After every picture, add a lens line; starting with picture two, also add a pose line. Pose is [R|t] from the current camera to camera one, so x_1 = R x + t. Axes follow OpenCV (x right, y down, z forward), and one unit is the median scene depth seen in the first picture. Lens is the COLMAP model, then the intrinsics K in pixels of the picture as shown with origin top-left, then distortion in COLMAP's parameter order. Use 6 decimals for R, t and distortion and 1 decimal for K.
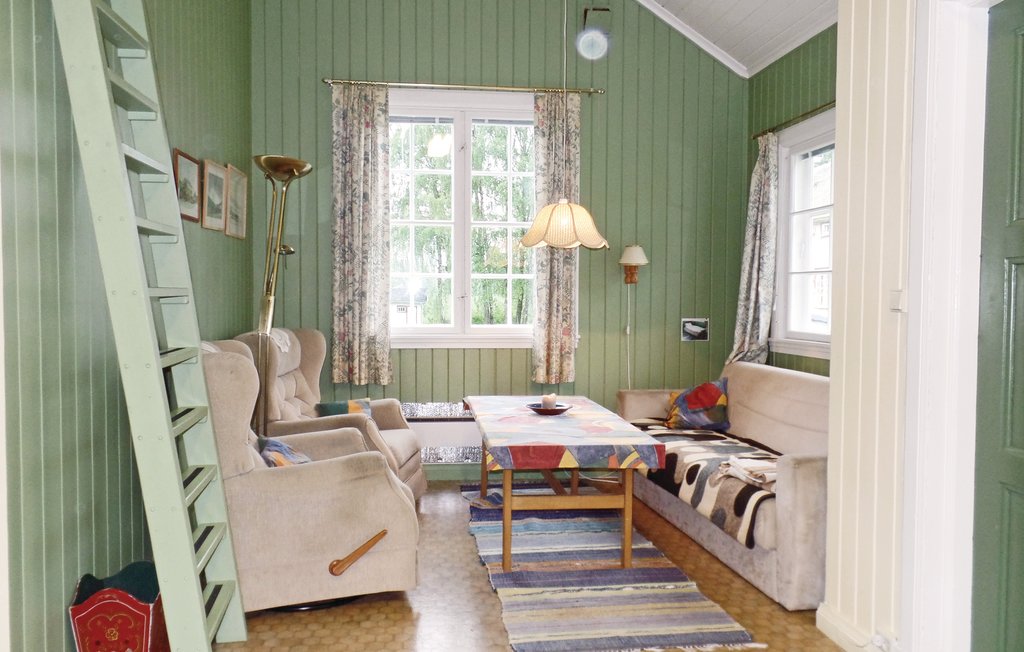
lens RADIAL K [[796.6, 0, 512.0], [0, 796.6, 326.0], [0, 0, 1]] dist [0.004650, 0.002680]
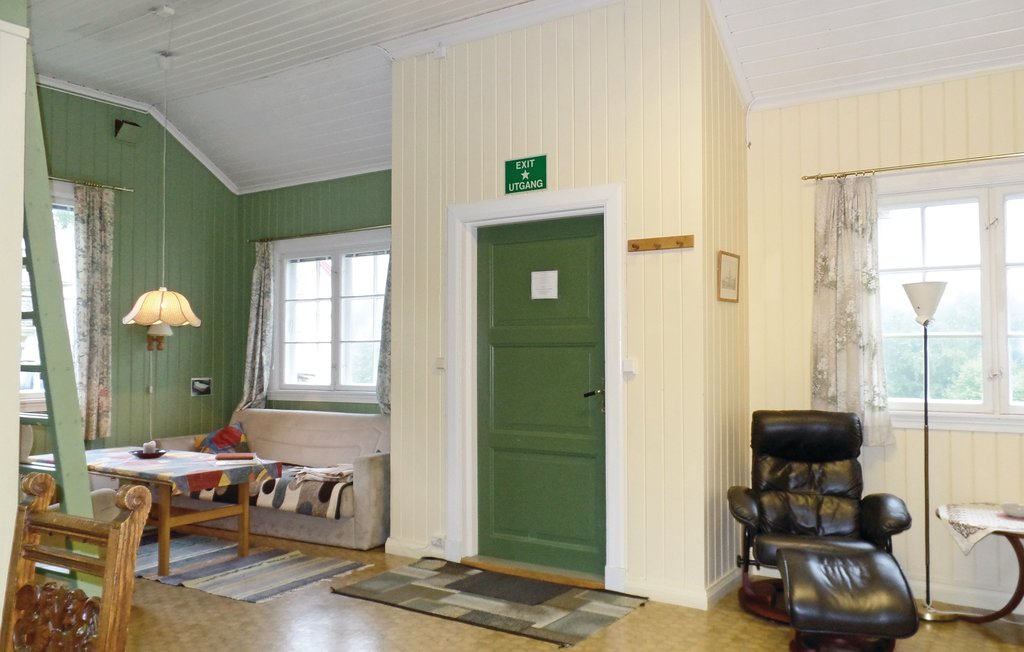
lens RADIAL K [[796.6, 0, 512.0], [0, 796.6, 326.0], [0, 0, 1]] dist [0.004650, 0.002680]
pose [[0.651990, 0.014465, 0.758090, -0.450182], [0.038841, 0.997868, -0.052445, -0.006644], [-0.757232, 0.063638, 0.650038, -0.213420]]
